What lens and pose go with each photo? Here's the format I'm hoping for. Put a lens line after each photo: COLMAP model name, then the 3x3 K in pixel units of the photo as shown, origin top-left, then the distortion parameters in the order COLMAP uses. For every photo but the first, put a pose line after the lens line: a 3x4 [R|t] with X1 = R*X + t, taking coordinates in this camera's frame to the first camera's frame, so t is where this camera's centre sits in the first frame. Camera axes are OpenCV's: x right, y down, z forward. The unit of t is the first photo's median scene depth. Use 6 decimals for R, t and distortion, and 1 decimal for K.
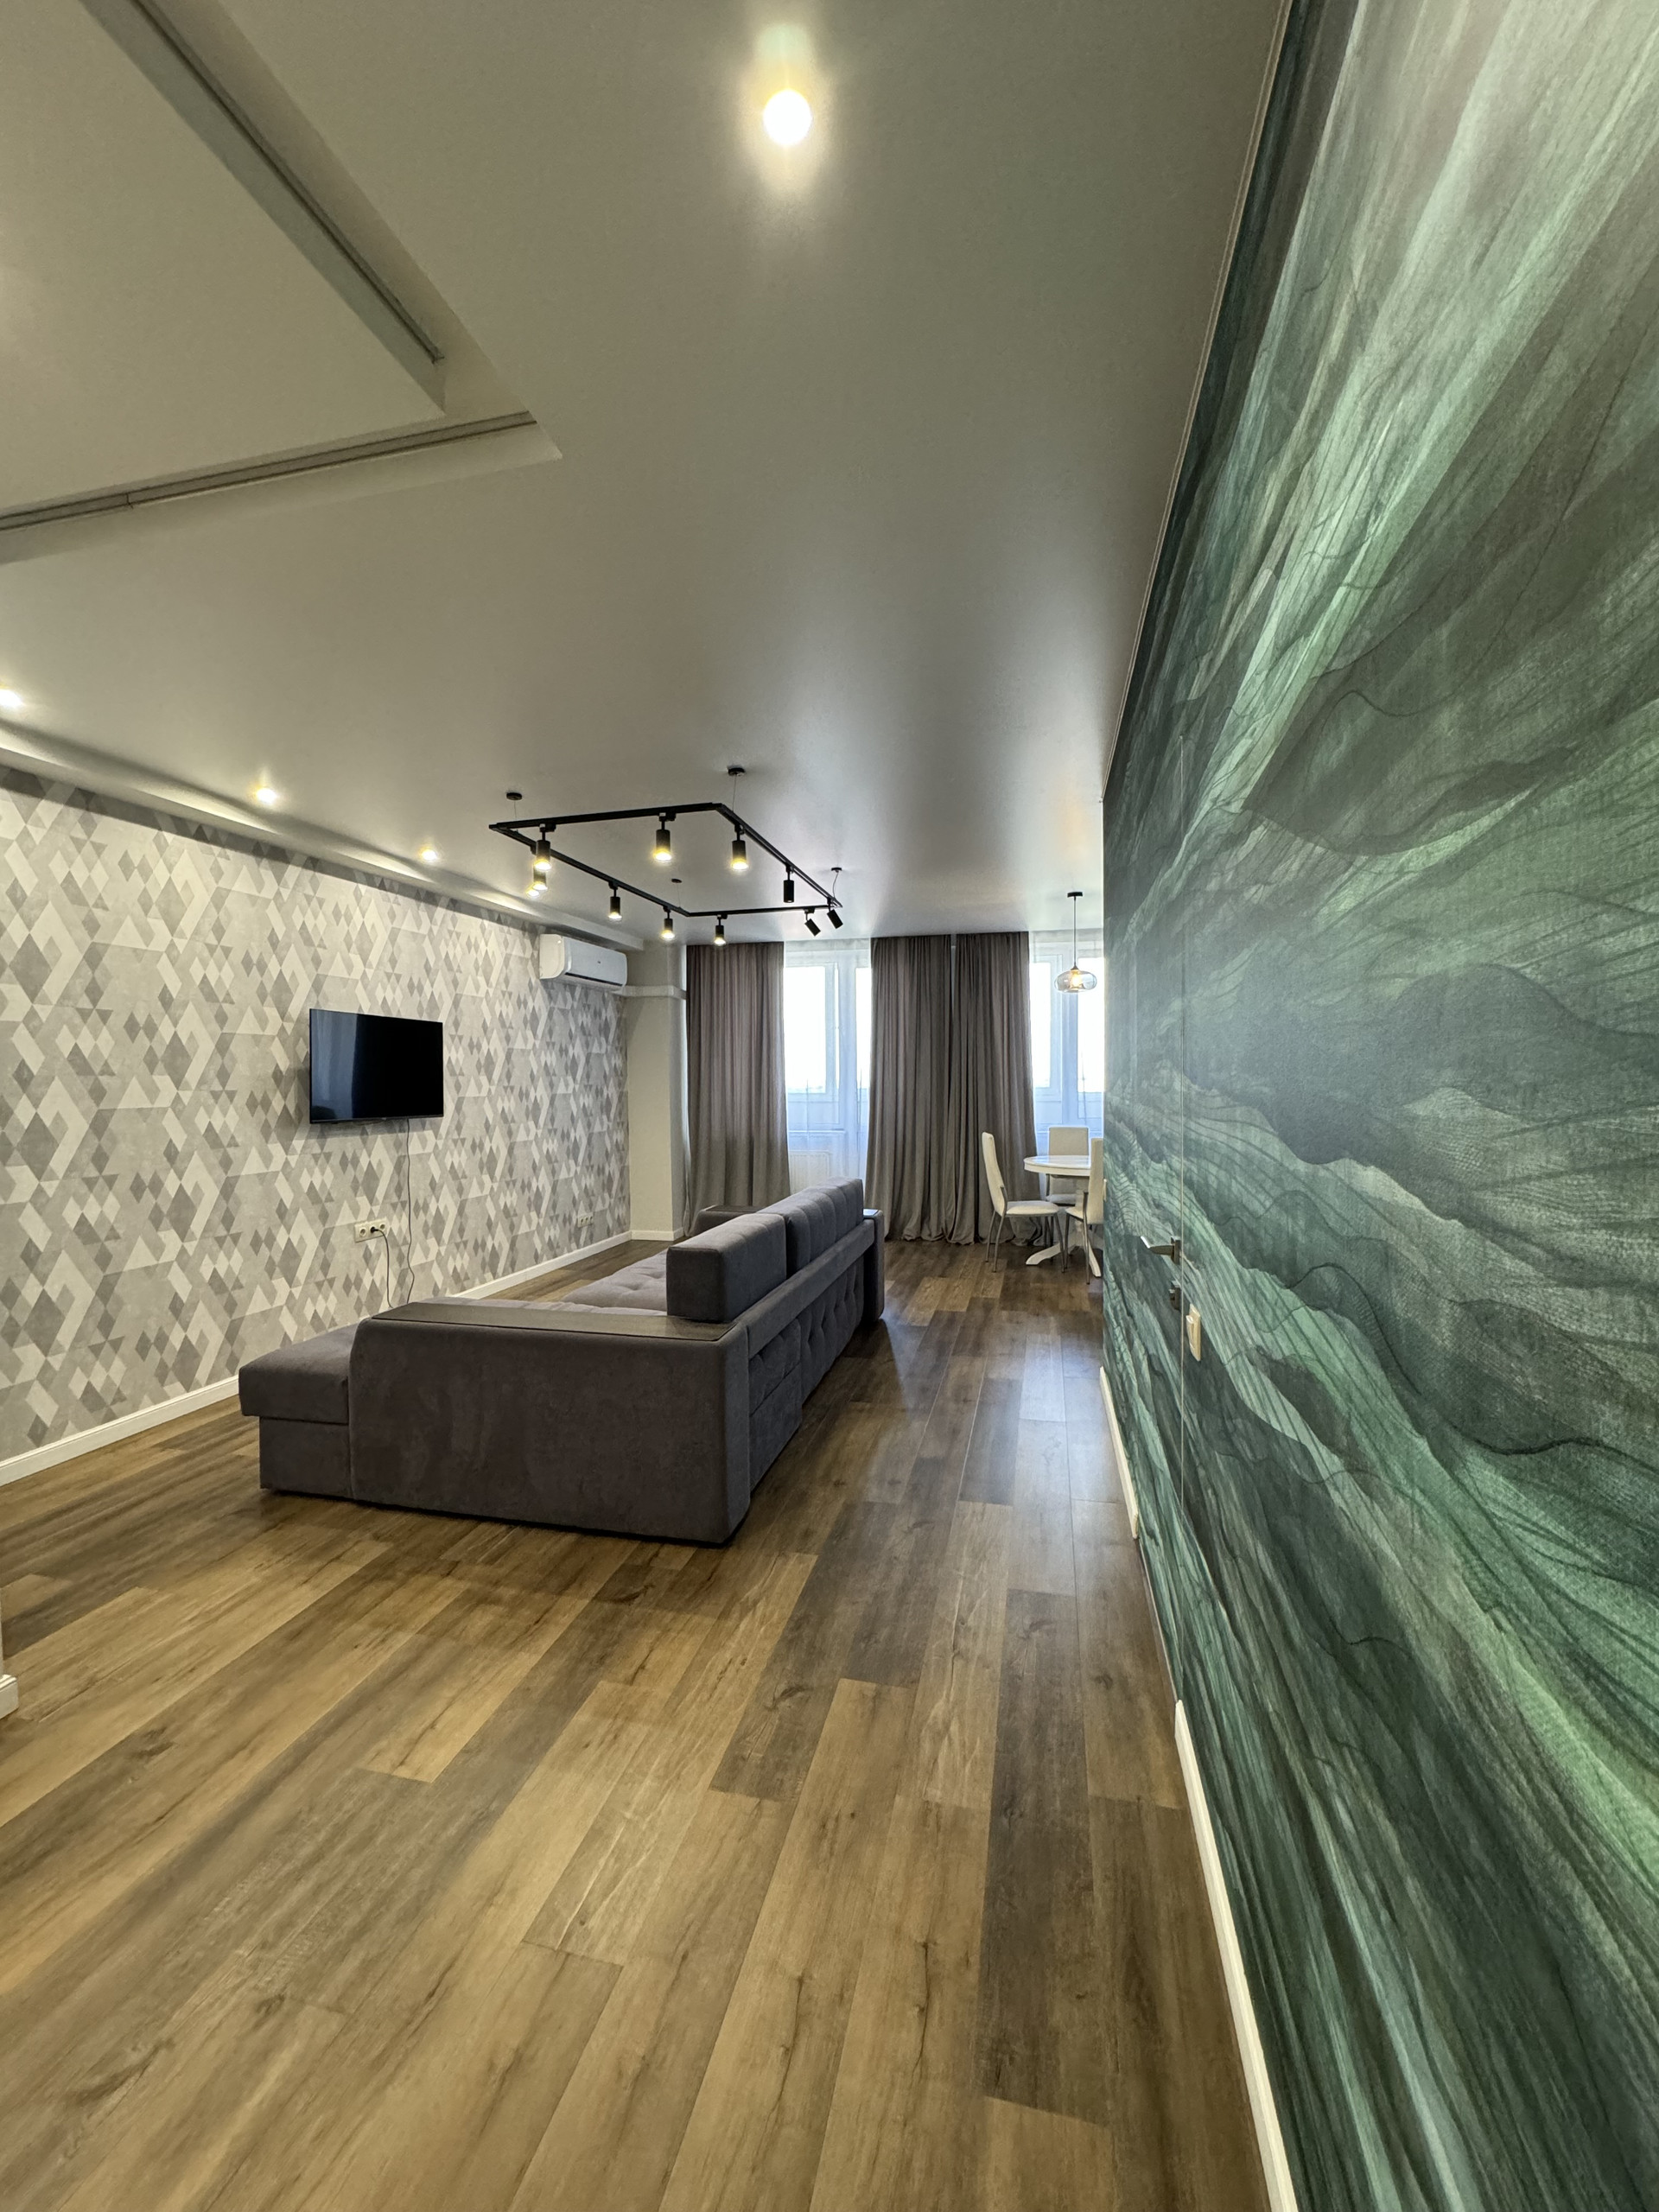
lens RADIAL K [[881.9, 0, 829.5], [0, 881.9, 1106.0], [0, 0, 1]] dist [-0.002340, 0.000632]
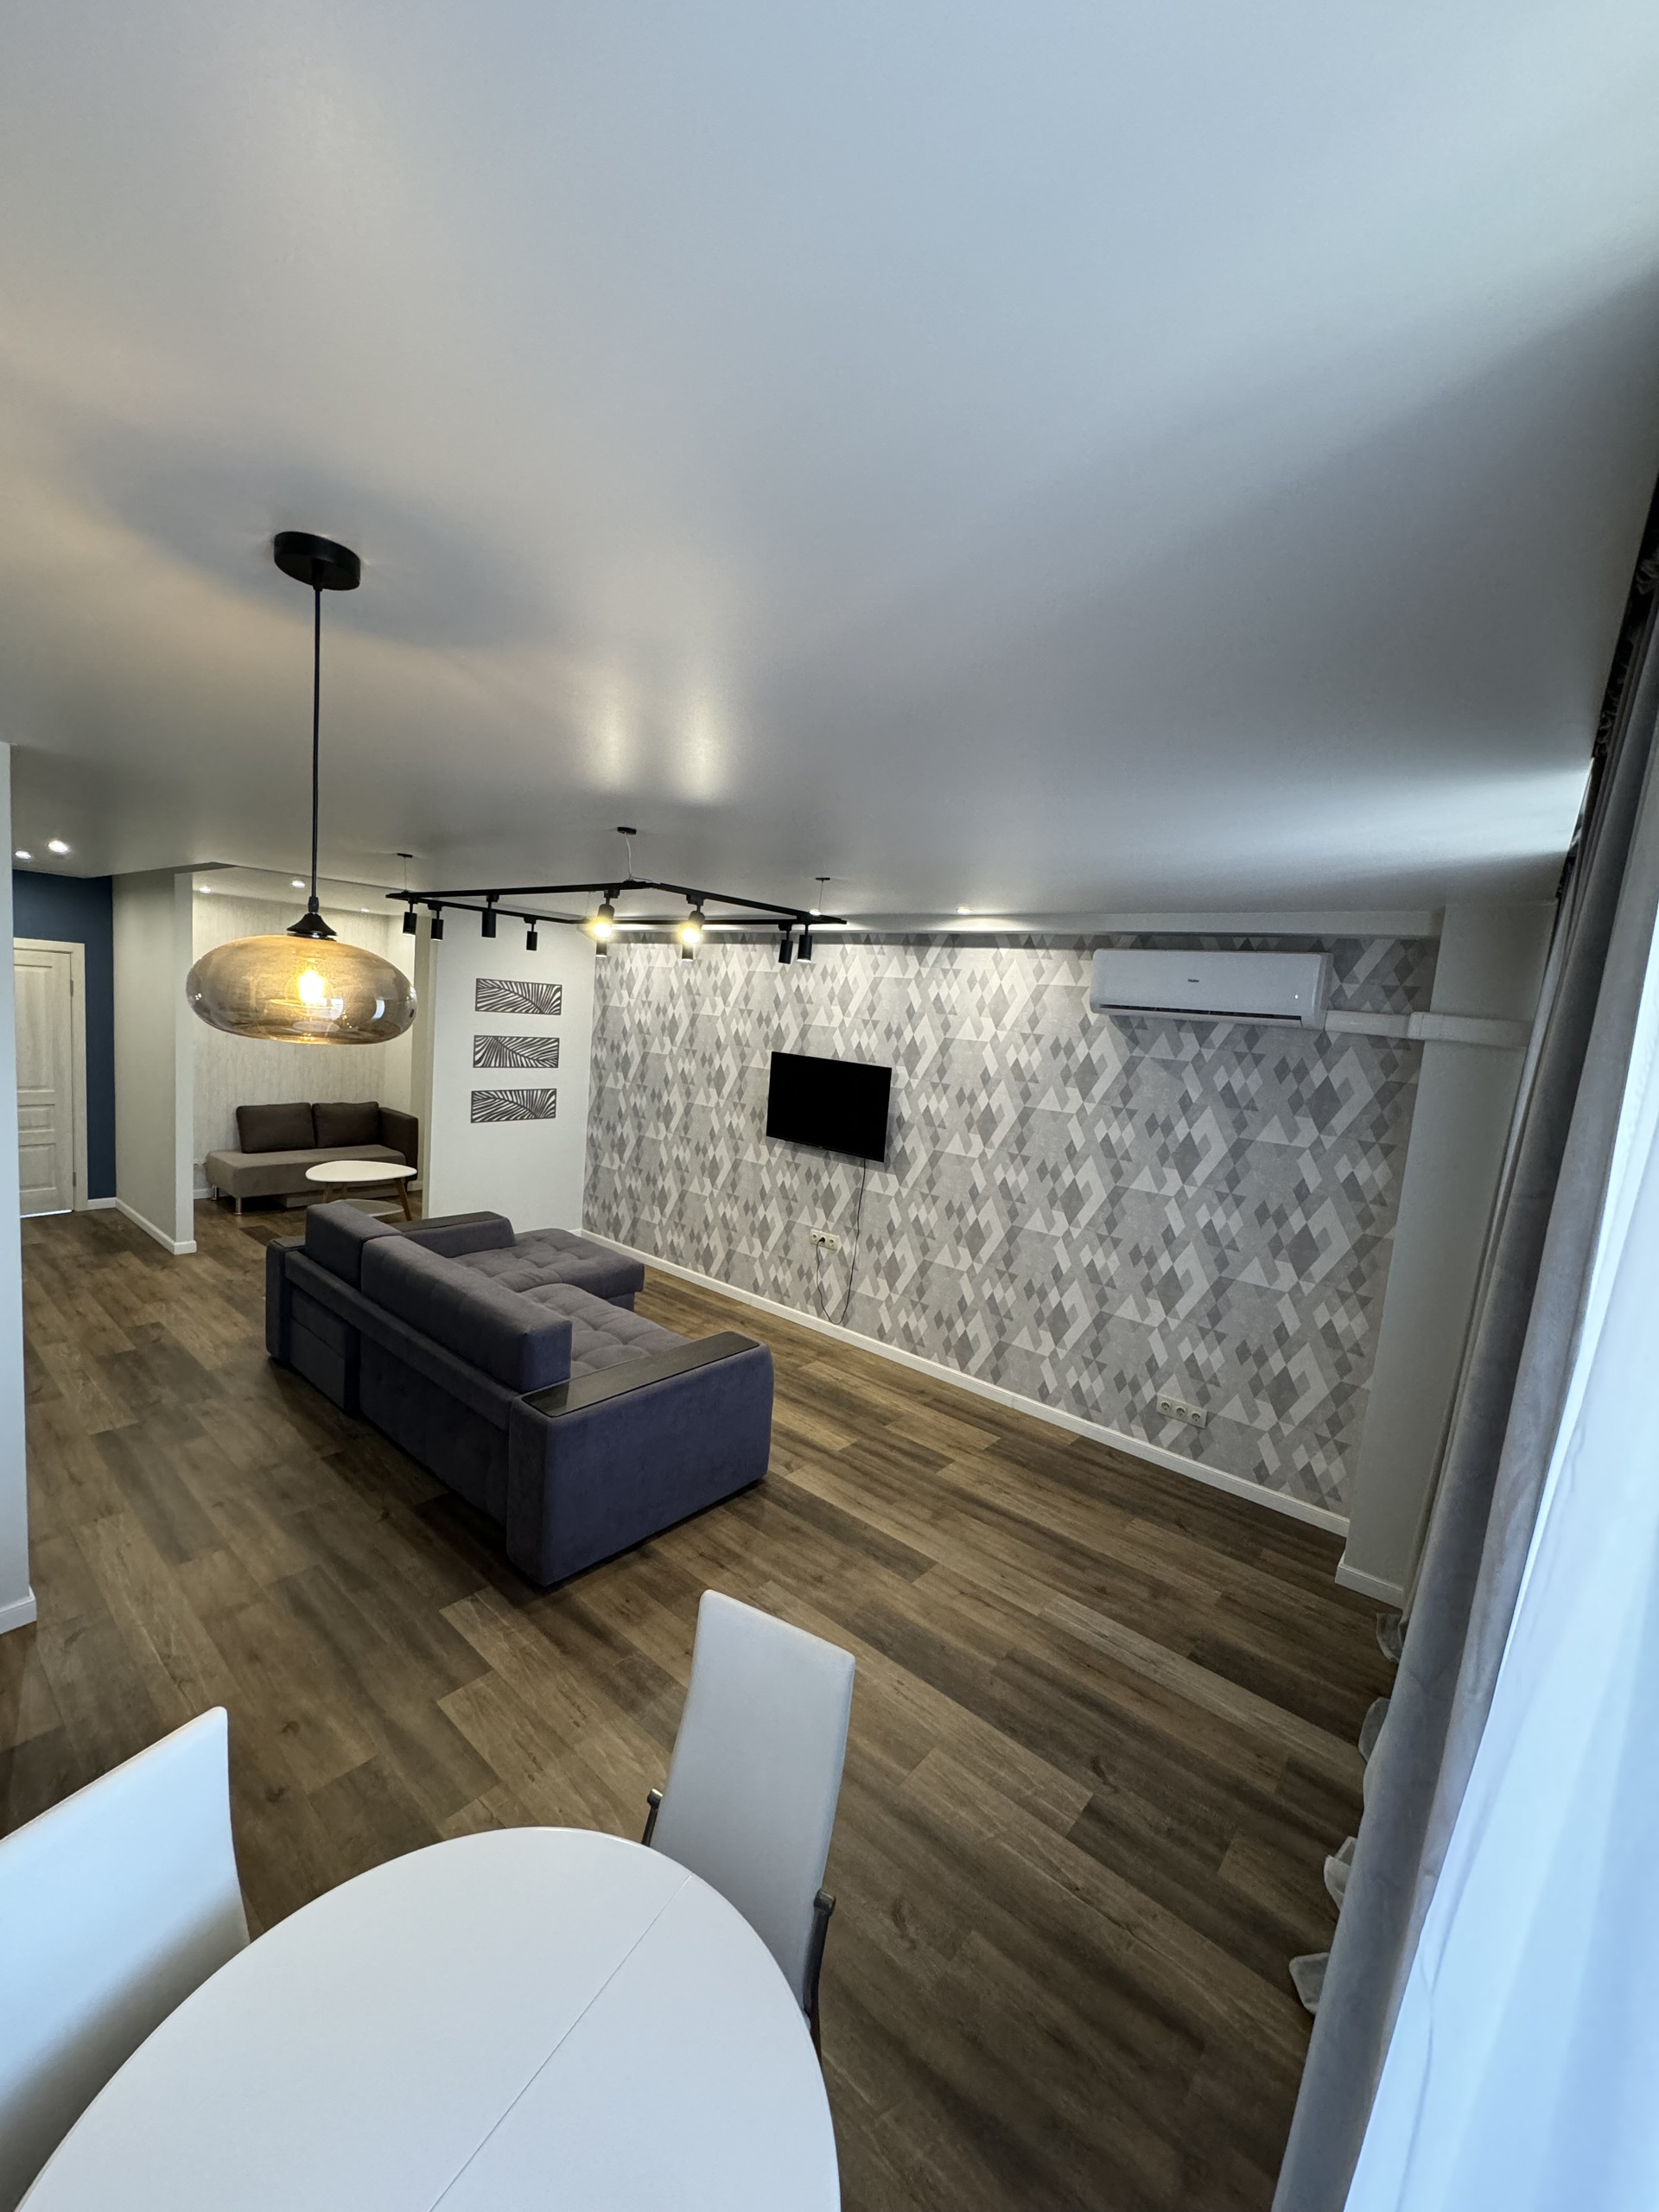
lens RADIAL K [[881.9, 0, 829.5], [0, 881.9, 1106.0], [0, 0, 1]] dist [-0.002340, 0.000632]
pose [[-0.444212, 0.072096, -0.893016, 0.493744], [-0.102250, 0.986164, 0.130478, -0.182017], [0.890068, 0.149271, -0.430695, 1.429772]]
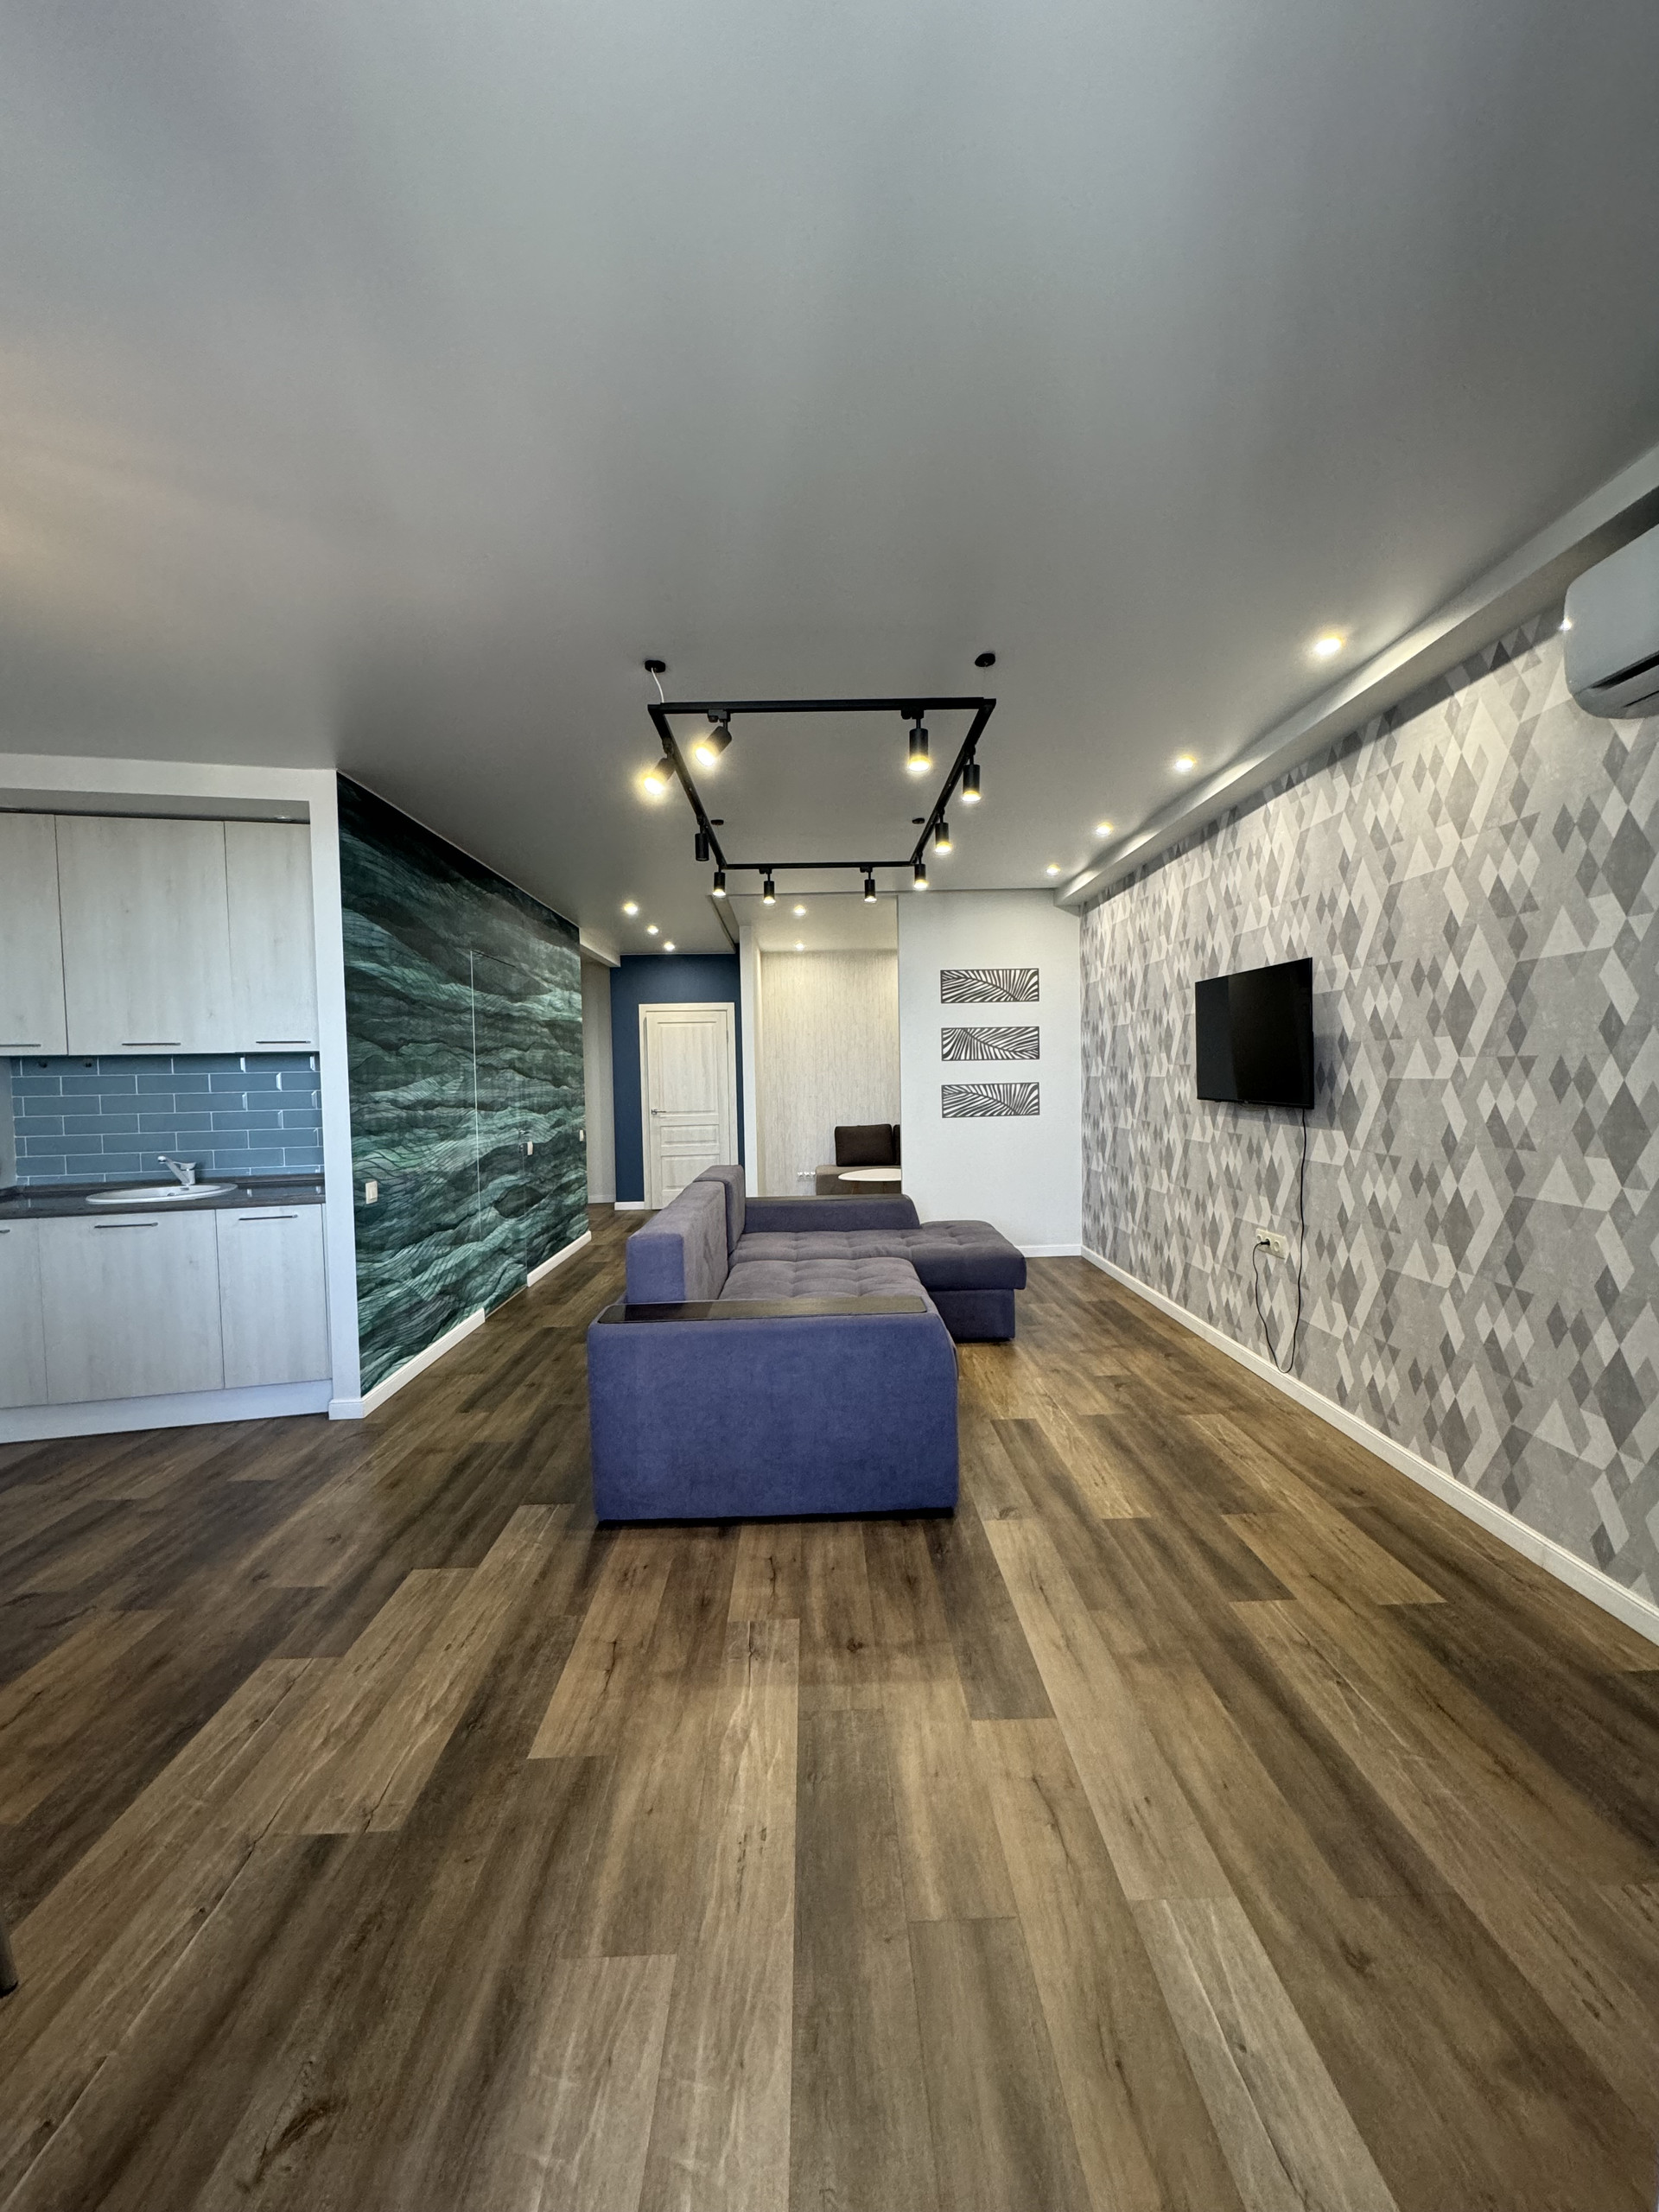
lens RADIAL K [[881.9, 0, 829.5], [0, 881.9, 1106.0], [0, 0, 1]] dist [-0.002340, 0.000632]
pose [[-0.964767, 0.039035, -0.260192, 0.056239], [0.021663, 0.997360, 0.069305, -0.042395], [0.262211, 0.061226, -0.963066, 1.583692]]
